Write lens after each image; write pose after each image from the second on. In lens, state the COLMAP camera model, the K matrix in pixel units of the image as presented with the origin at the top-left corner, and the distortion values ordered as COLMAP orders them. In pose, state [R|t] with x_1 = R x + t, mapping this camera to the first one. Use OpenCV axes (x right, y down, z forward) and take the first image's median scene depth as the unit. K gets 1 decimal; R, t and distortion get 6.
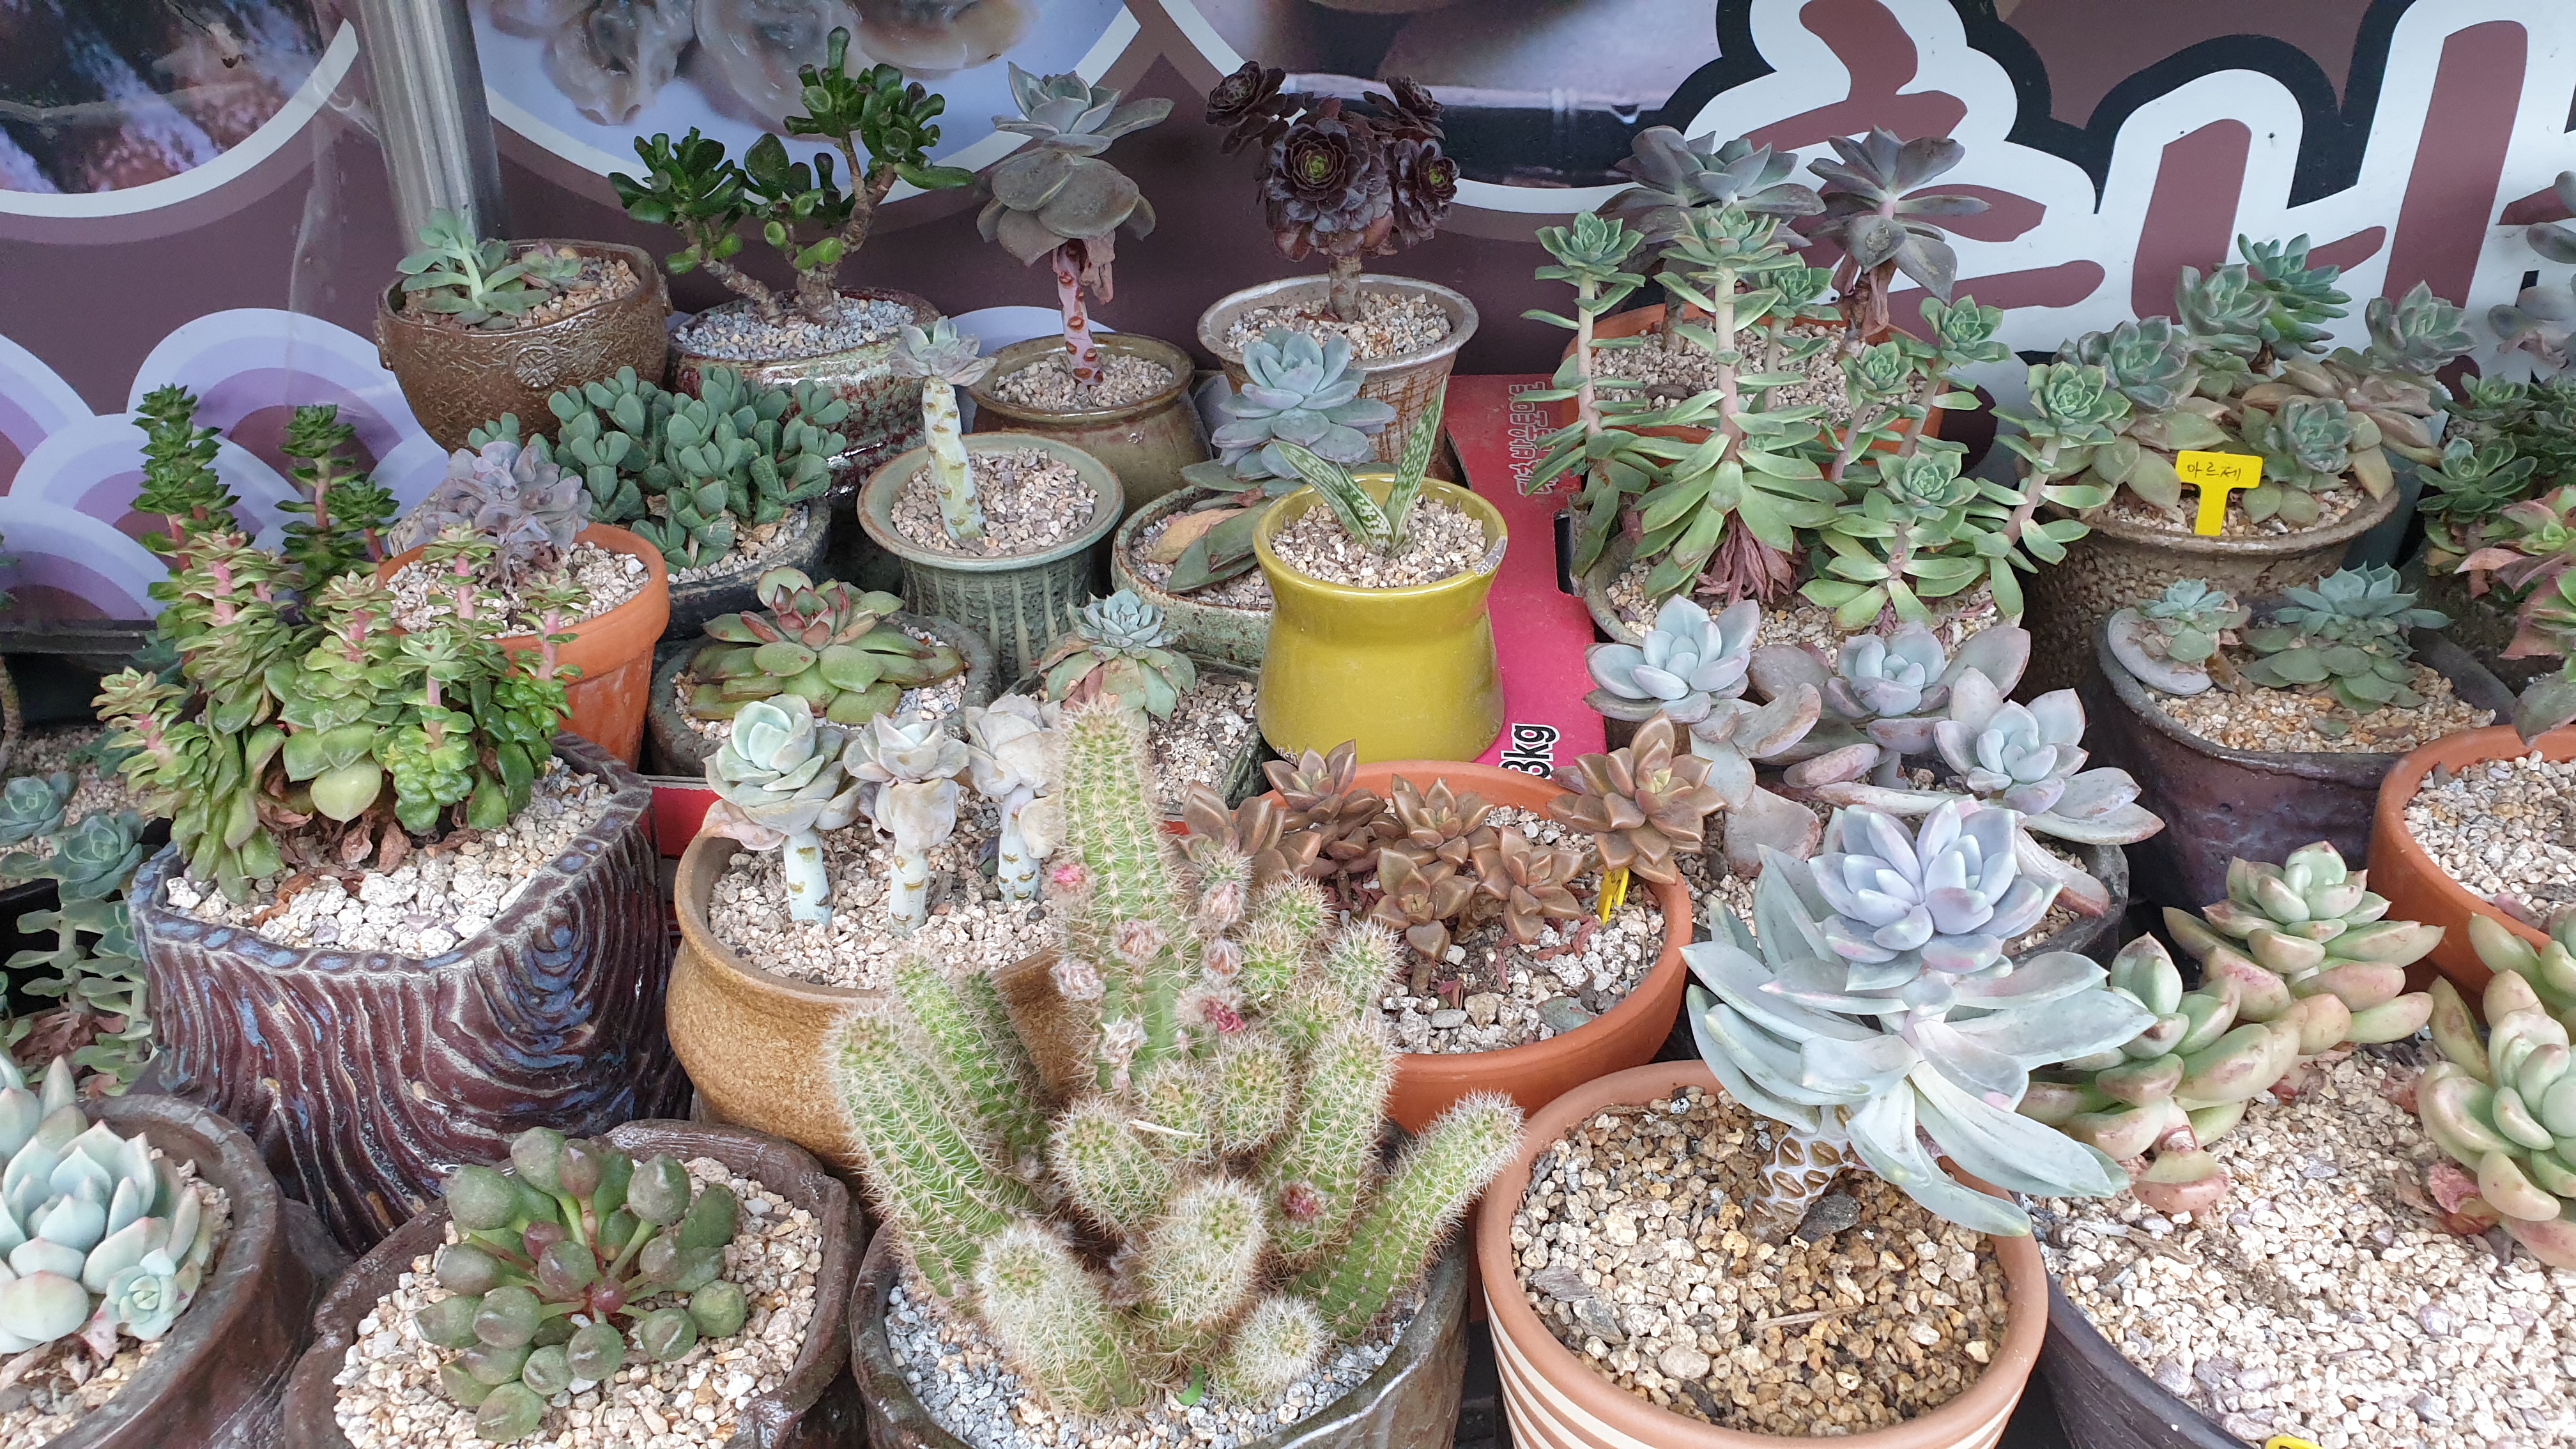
lens RADIAL K [[2008.7, 0, 1295.3], [0, 2008.7, 722.0], [0, 0, 1]] dist [0.000615, -0.001397]
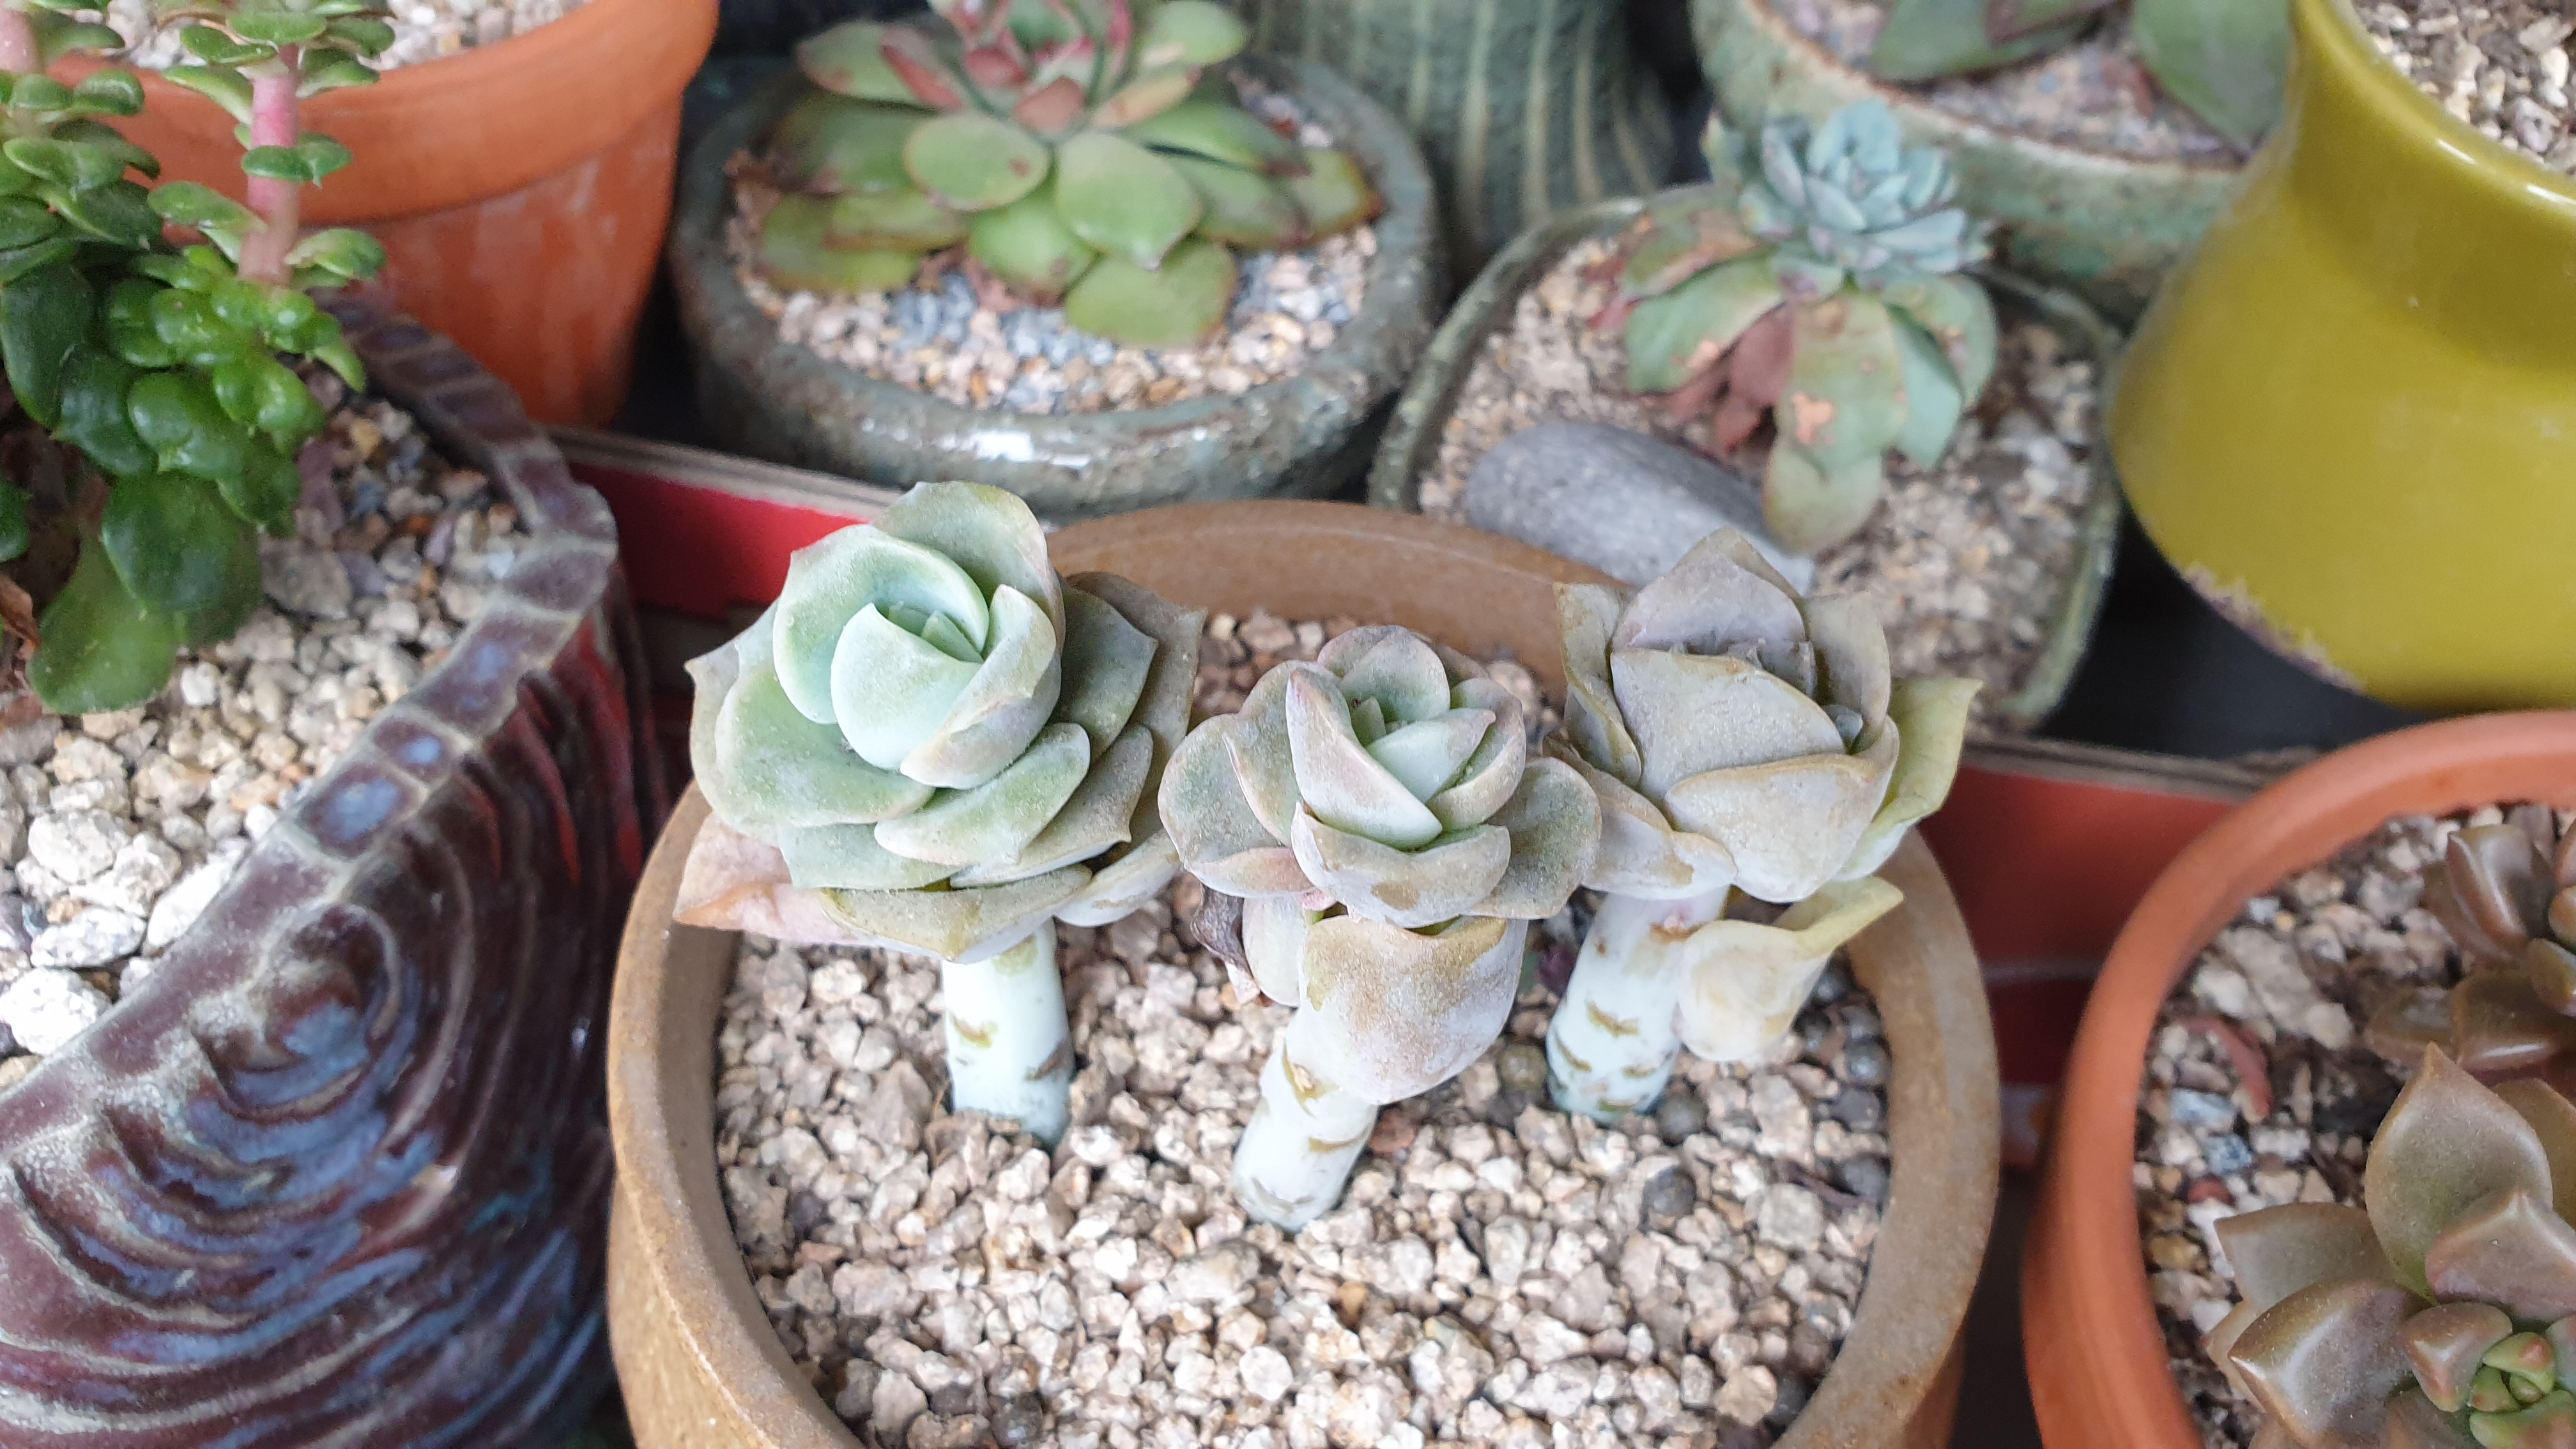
lens RADIAL K [[2008.7, 0, 1281.6], [0, 2008.7, 732.8], [0, 0, 1]] dist [0.000615, -0.001397]
pose [[0.989094, 0.131067, -0.067187, -0.168383], [-0.102205, 0.939250, 0.327664, -0.073209], [0.106052, -0.317224, 0.942402, 0.656593]]
